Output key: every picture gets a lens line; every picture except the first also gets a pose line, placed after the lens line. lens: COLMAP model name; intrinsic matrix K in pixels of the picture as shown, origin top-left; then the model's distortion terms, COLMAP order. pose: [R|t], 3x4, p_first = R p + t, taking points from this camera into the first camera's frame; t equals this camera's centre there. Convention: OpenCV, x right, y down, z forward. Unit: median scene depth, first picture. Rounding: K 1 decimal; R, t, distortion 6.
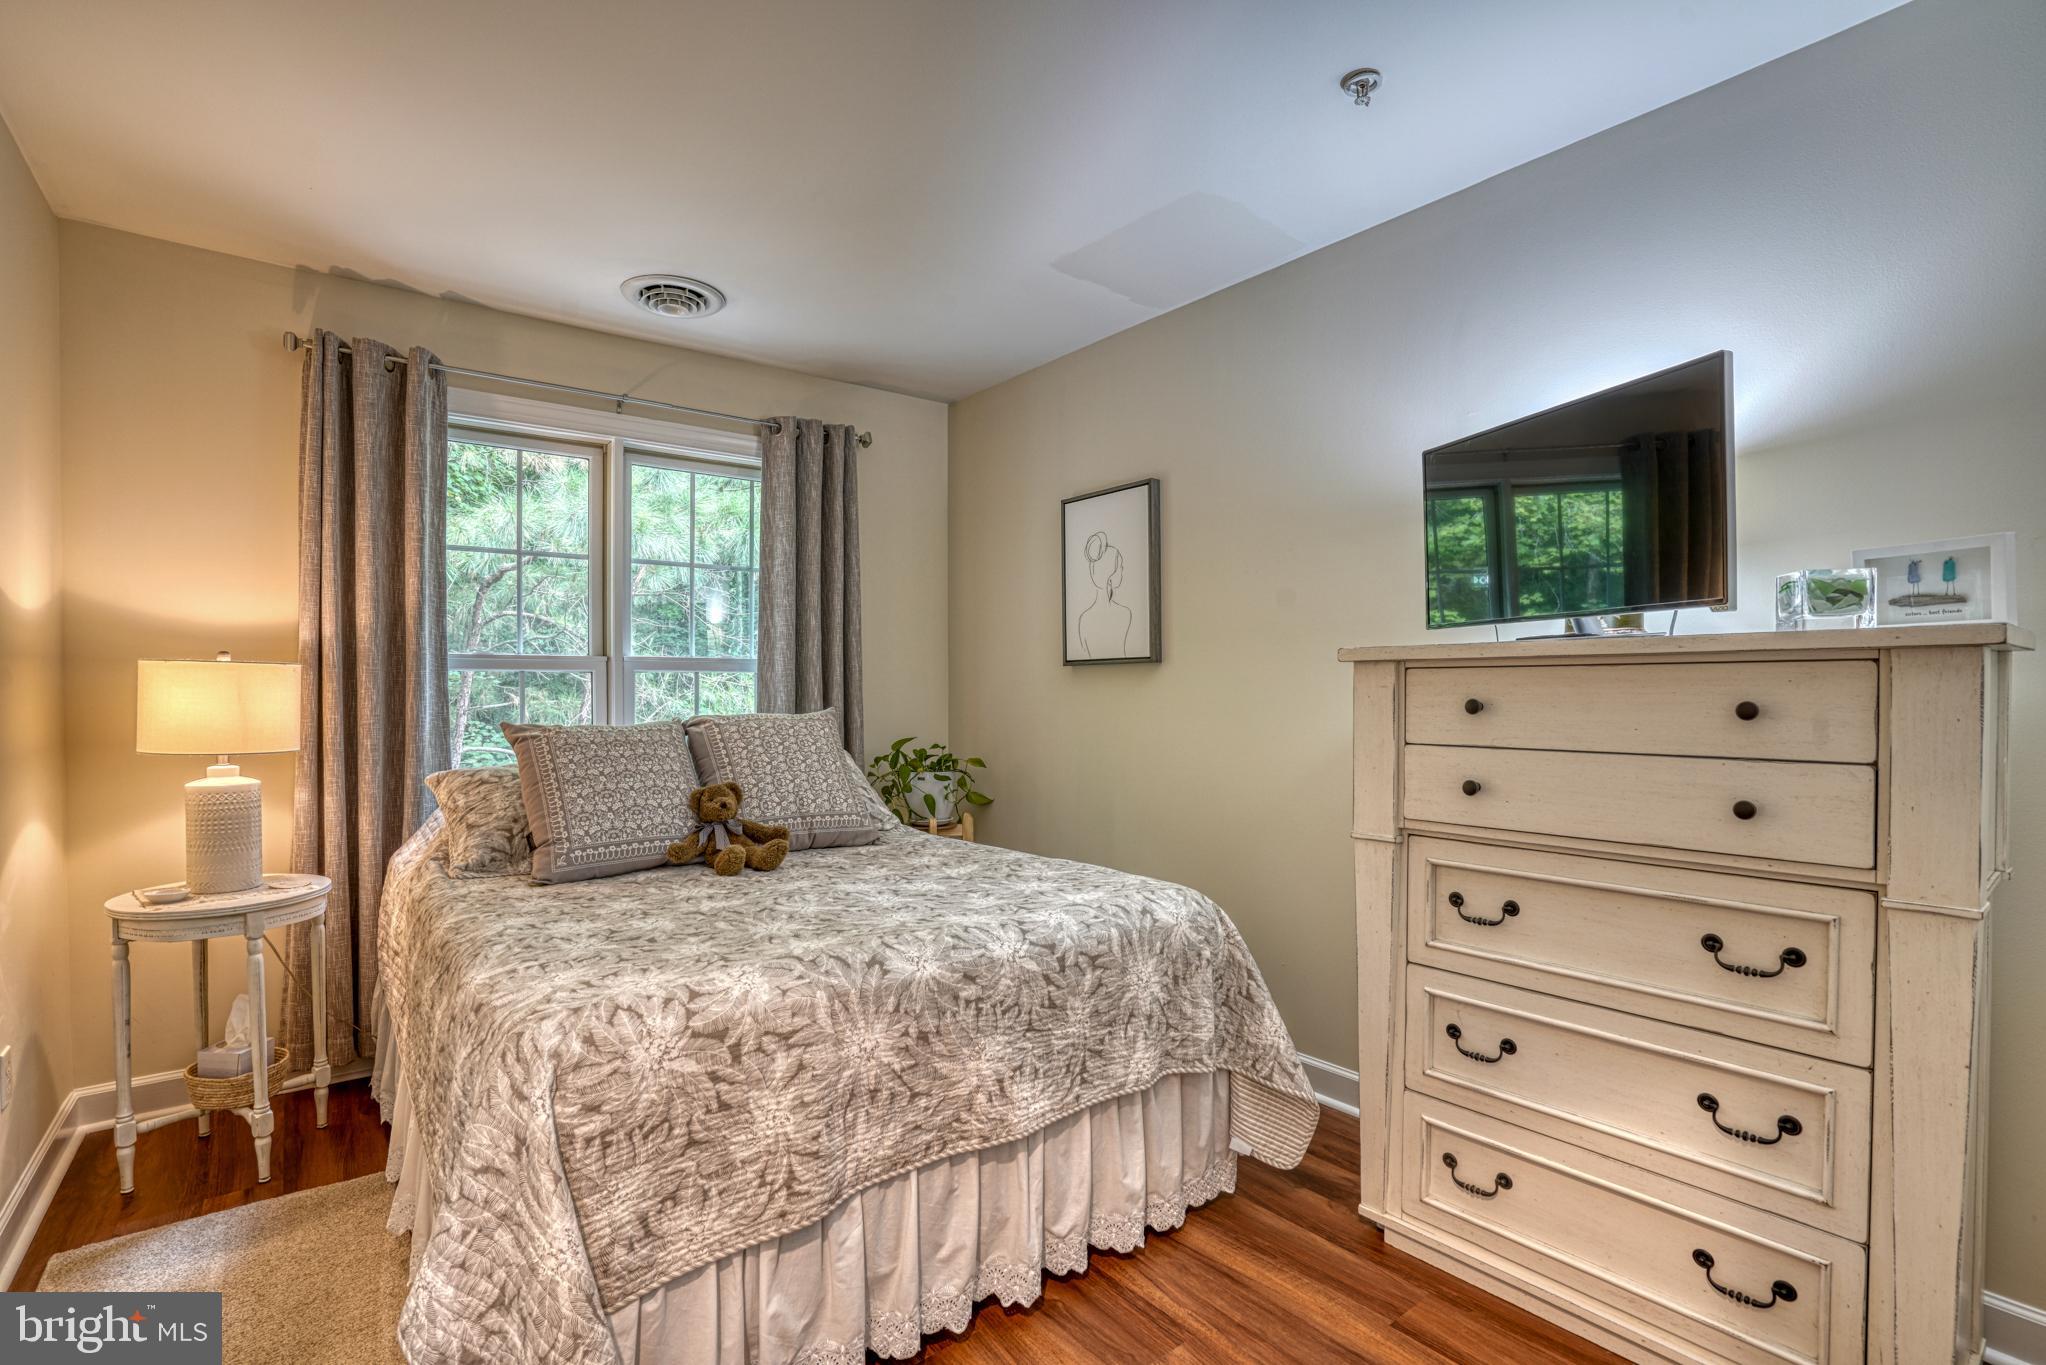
lens RADIAL K [[966.7, 0, 1034.9], [0, 966.7, 693.5], [0, 0, 1]] dist [-0.050762, 0.017650]
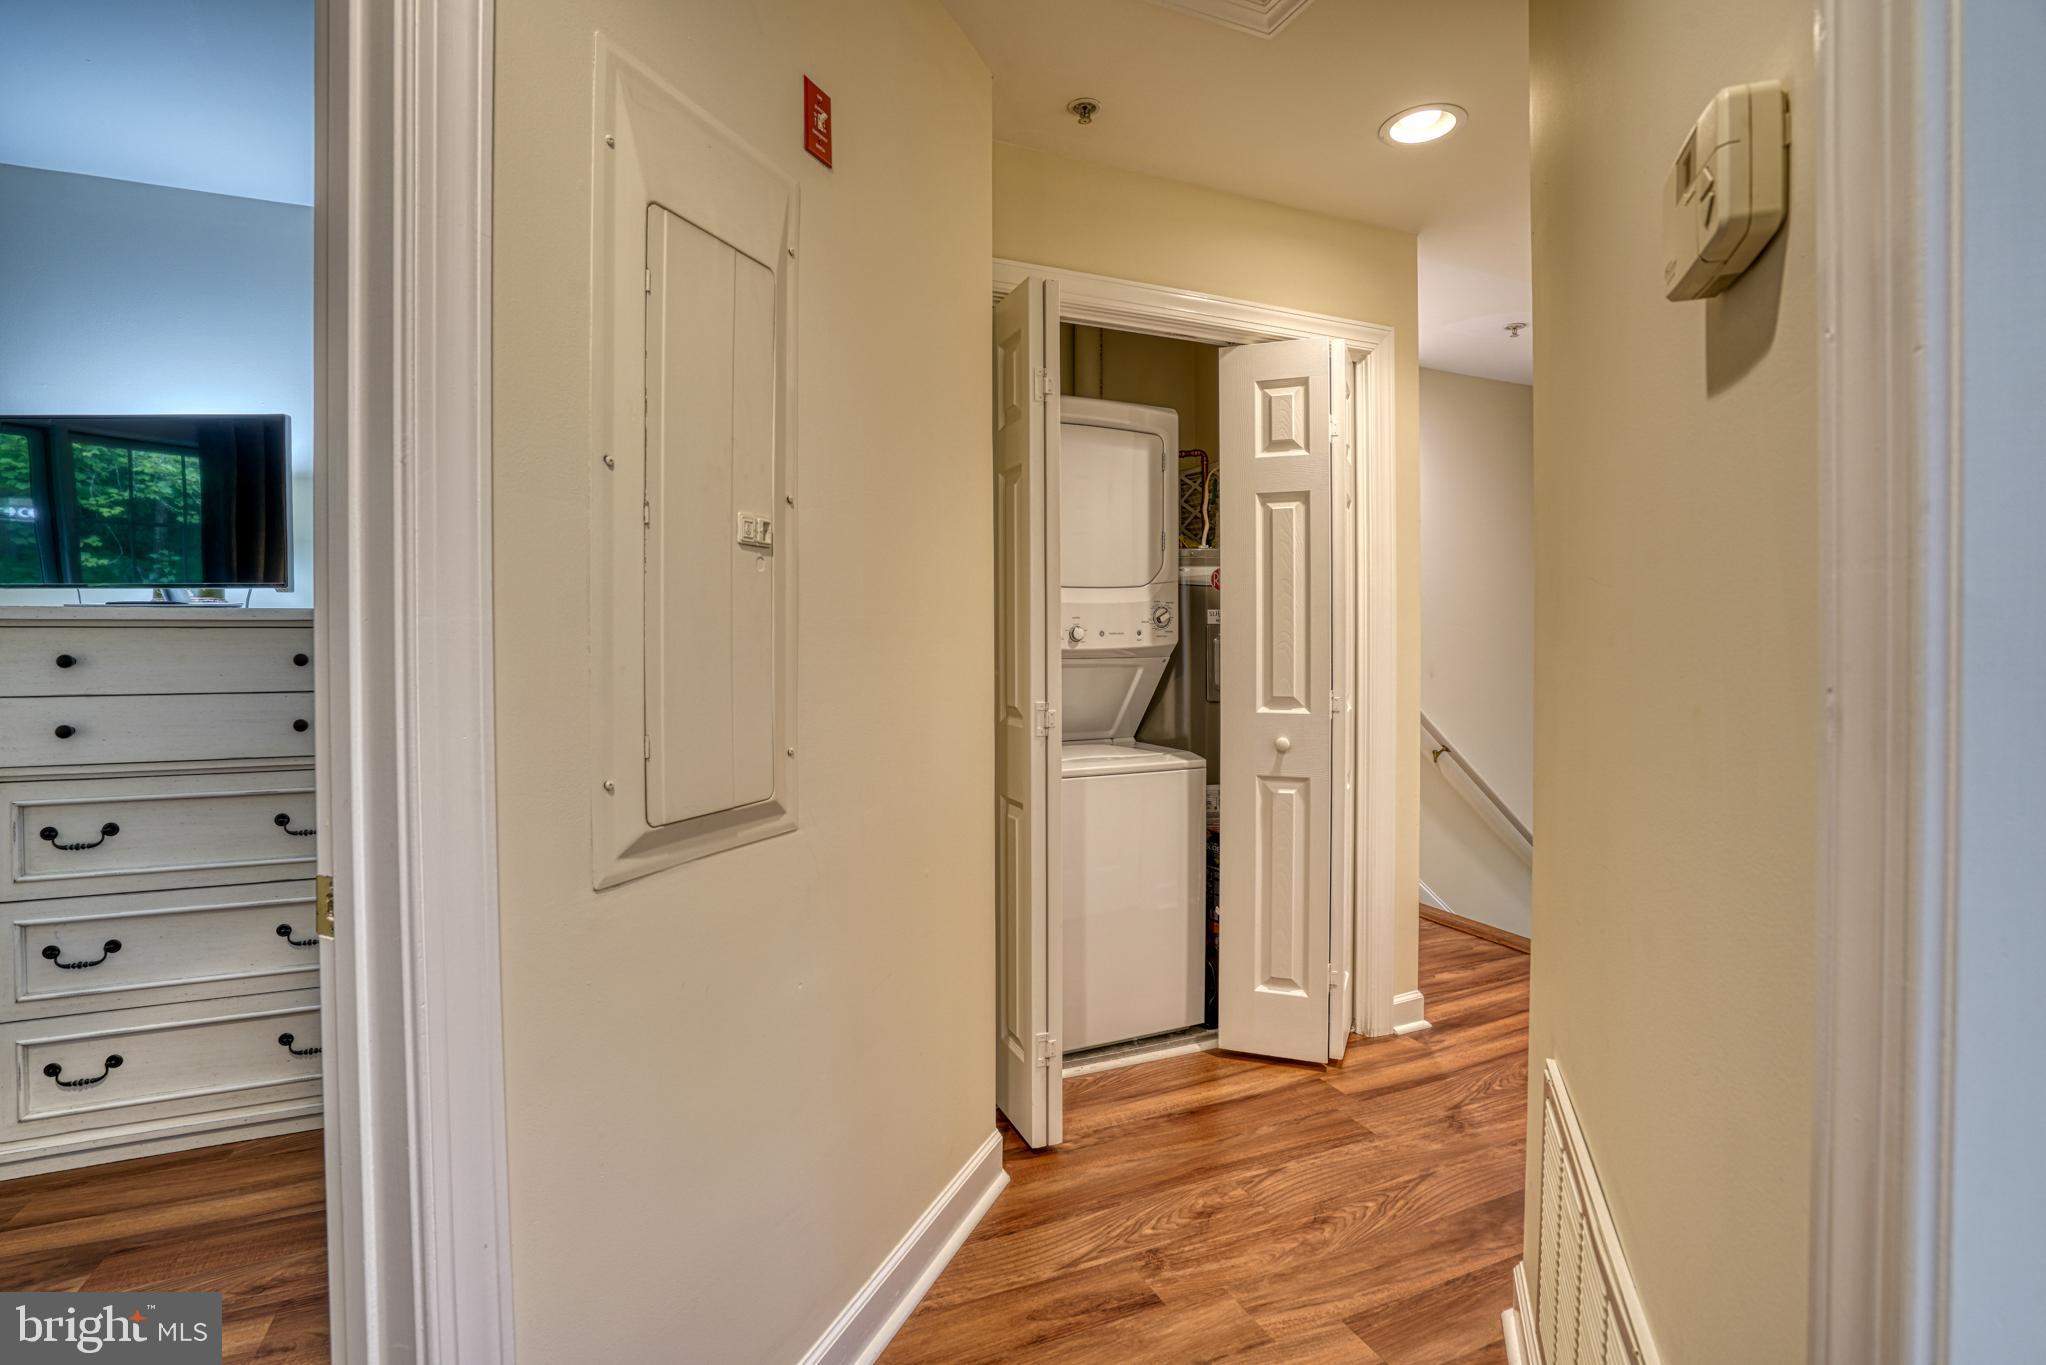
lens RADIAL K [[966.7, 0, 1021.2], [0, 966.7, 665.7], [0, 0, 1]] dist [-0.050762, 0.017650]
pose [[0.293460, -0.023430, 0.955684, -0.316708], [0.003901, 0.999721, 0.023312, -0.003808], [-0.955964, -0.003113, 0.293469, -0.490969]]
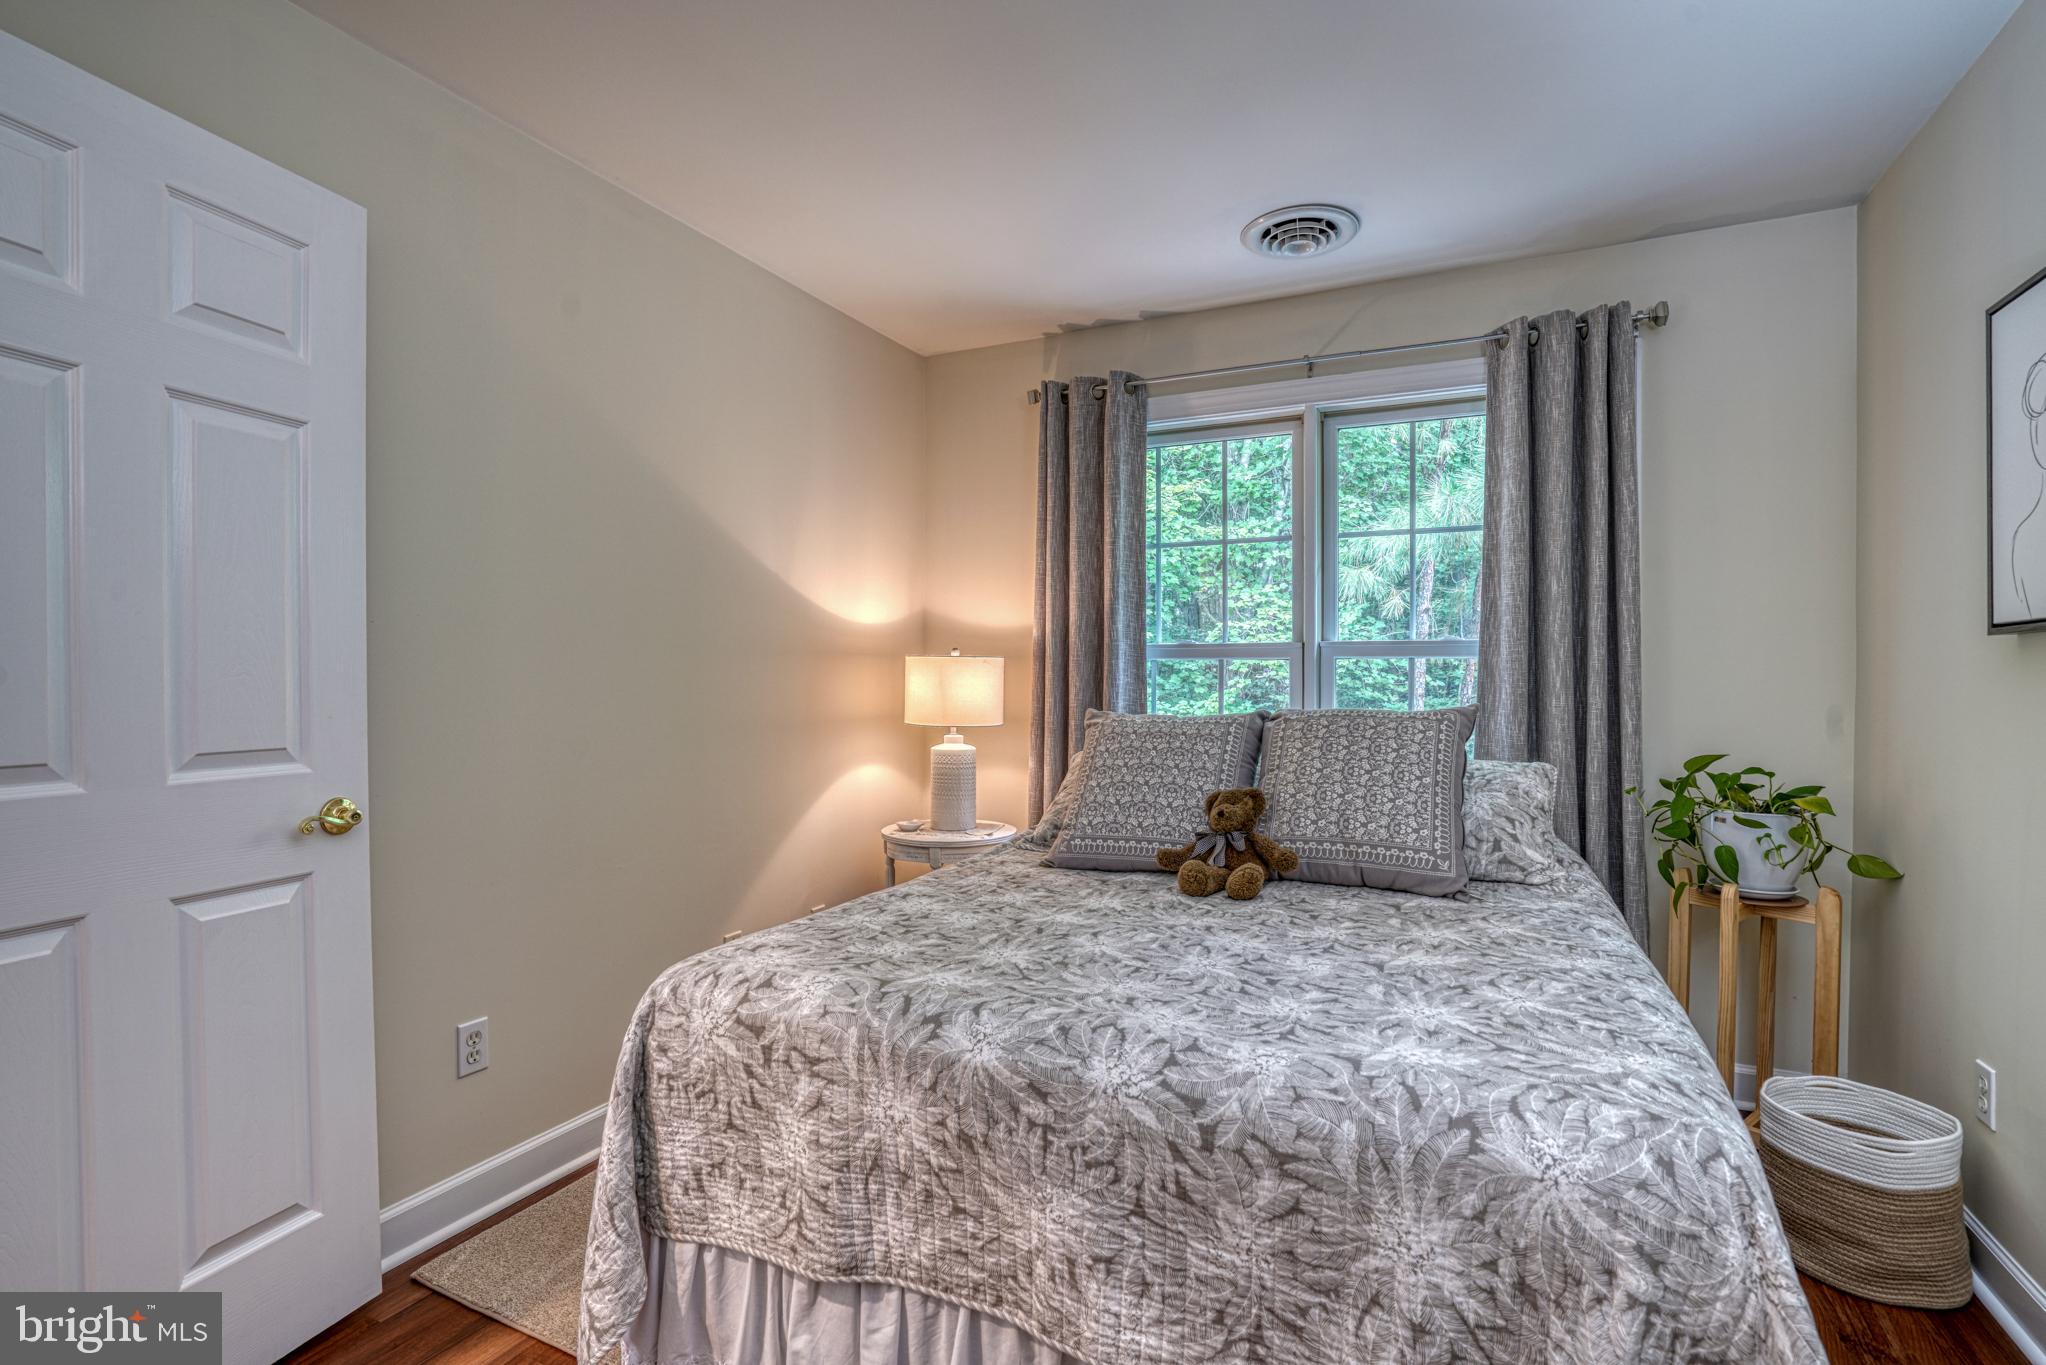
lens RADIAL K [[966.7, 0, 977.3], [0, 966.7, 677.5], [0, 0, 1]] dist [-0.050762, 0.017650]
pose [[0.406382, 0.003843, -0.913695, 0.328745], [-0.007127, 0.999974, 0.001036, -0.004398], [0.913676, 0.006091, 0.406398, 0.399909]]
